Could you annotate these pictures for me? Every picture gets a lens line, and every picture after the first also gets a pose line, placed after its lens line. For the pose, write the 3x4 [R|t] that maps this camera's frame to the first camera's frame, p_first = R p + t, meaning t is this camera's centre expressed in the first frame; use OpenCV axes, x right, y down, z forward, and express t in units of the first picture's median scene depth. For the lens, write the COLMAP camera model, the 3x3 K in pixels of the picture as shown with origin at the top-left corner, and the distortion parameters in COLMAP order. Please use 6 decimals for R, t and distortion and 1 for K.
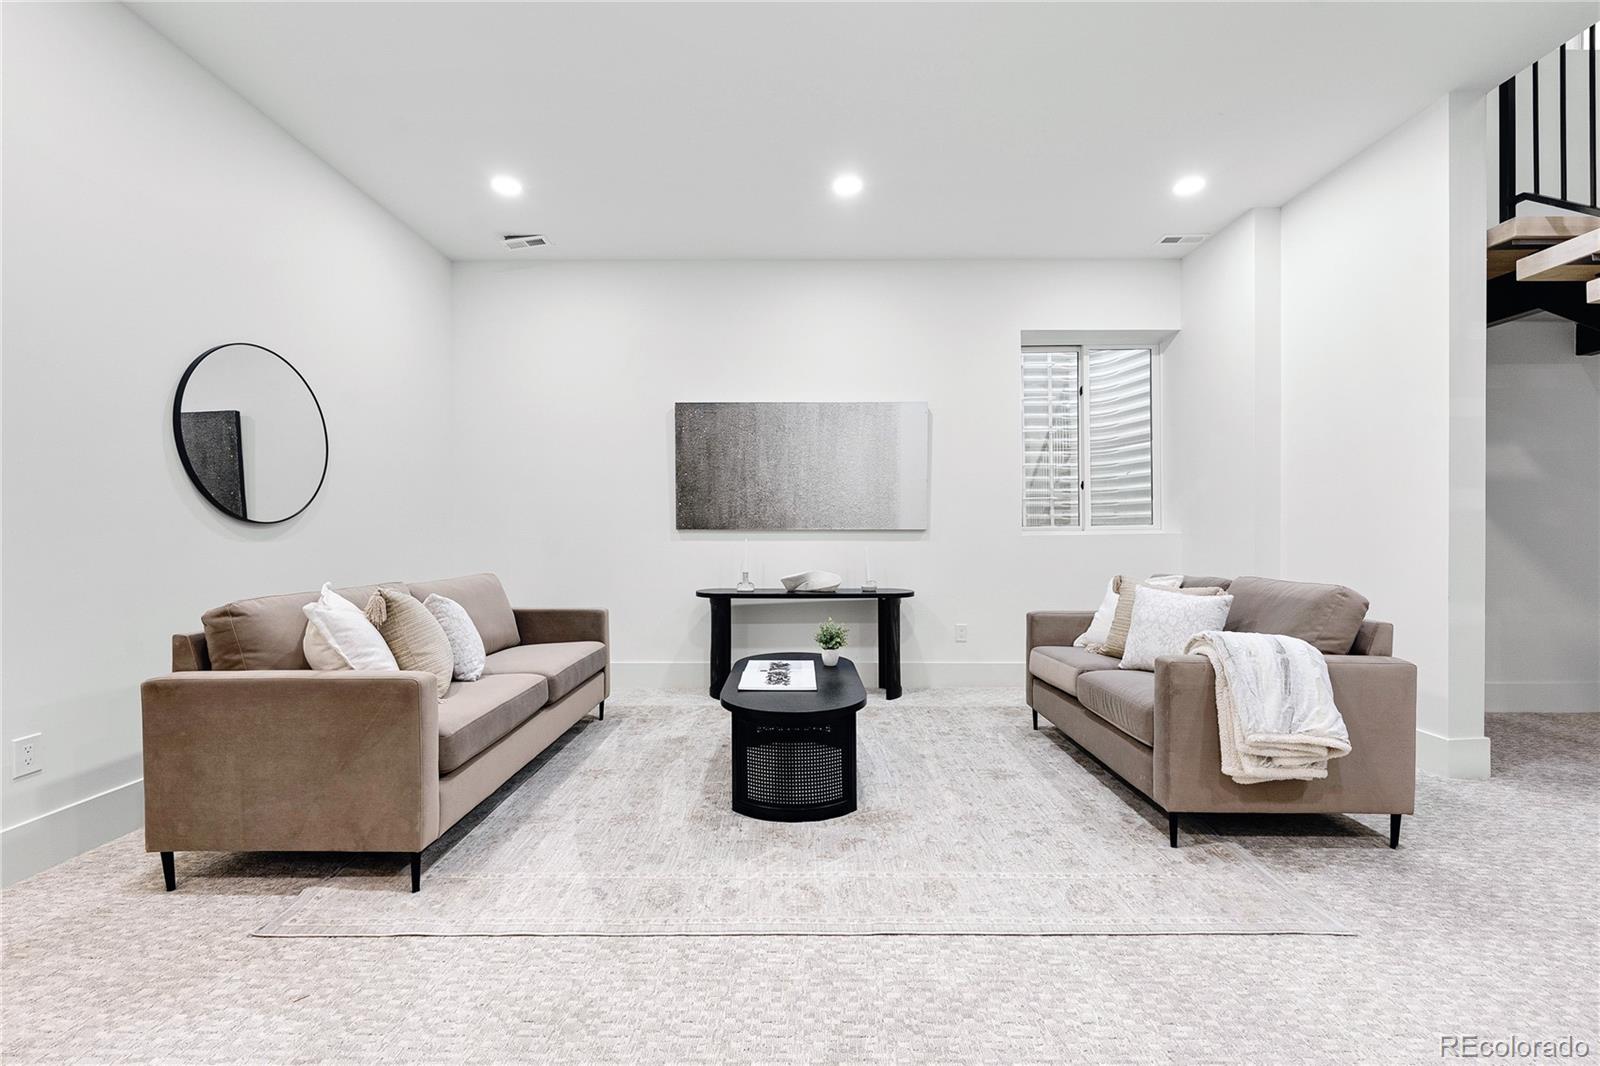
lens RADIAL K [[656.1, 0, 799.7], [0, 656.1, 538.4], [0, 0, 1]] dist [-0.002027, -0.000027]
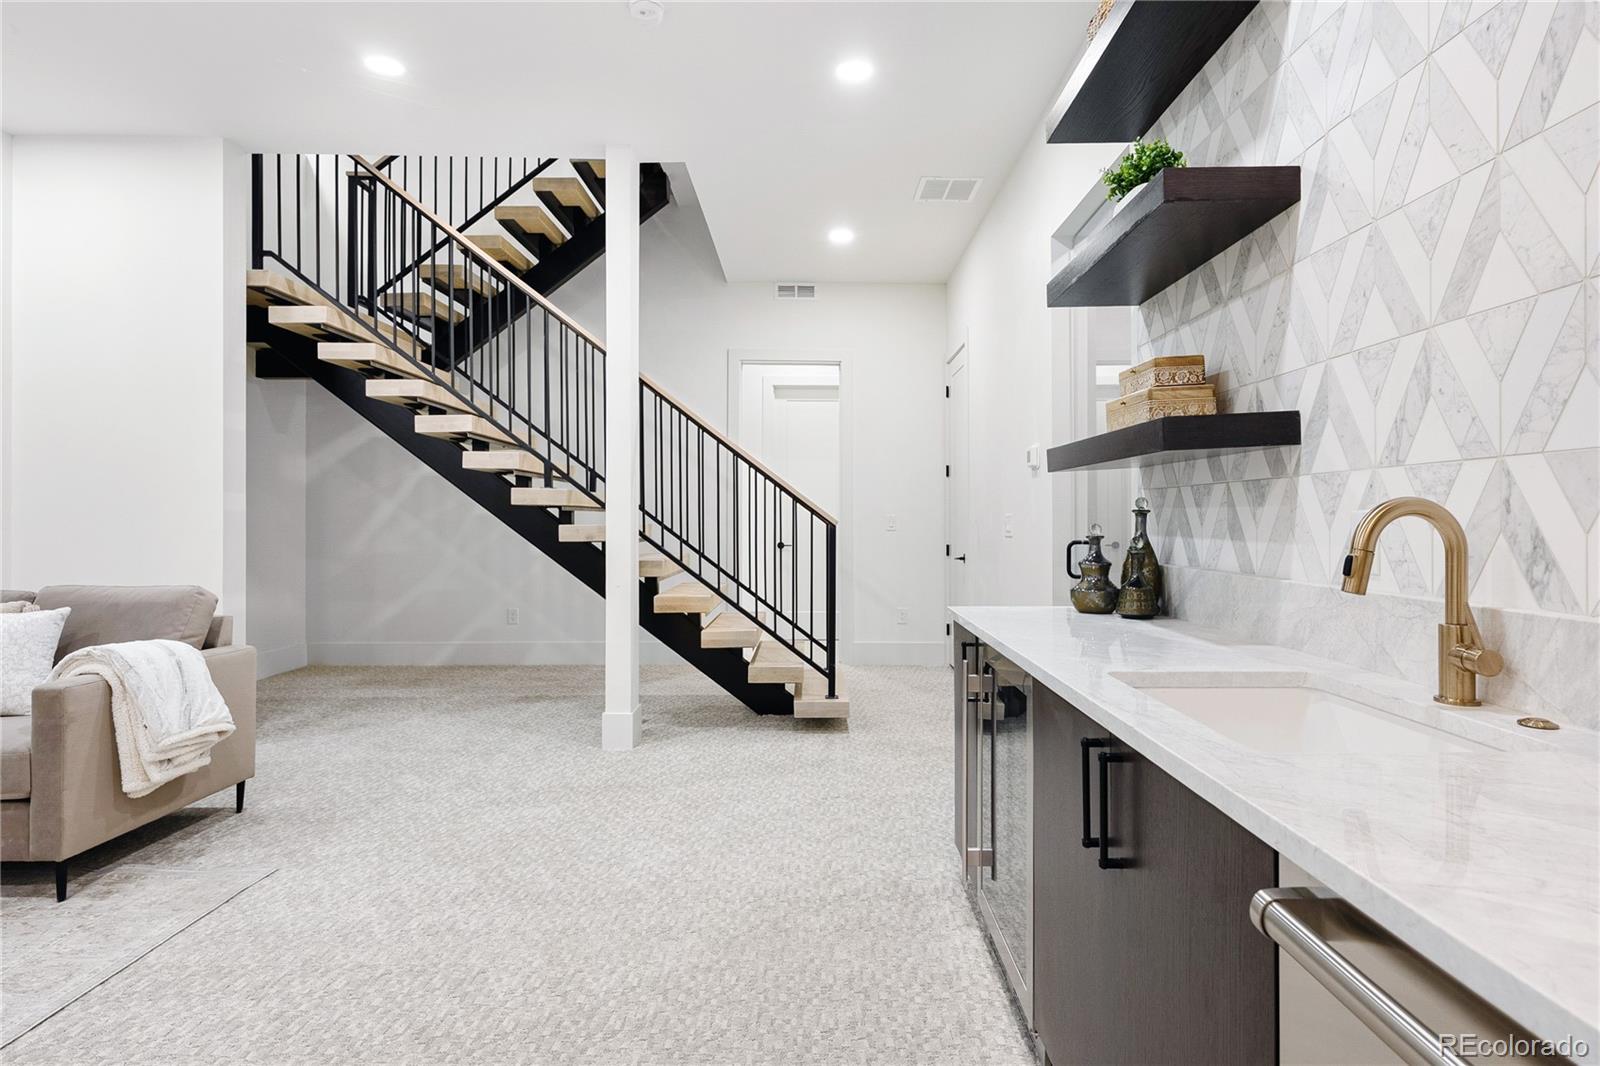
lens RADIAL K [[818.5, 0, 798.0], [0, 818.5, 520.2], [0, 0, 1]] dist [-0.001443, -0.000425]
pose [[0.016554, 0.001289, 0.999862, -0.506587], [0.007650, 0.999970, -0.001416, -0.025877], [-0.999834, 0.007672, 0.016544, 0.002231]]
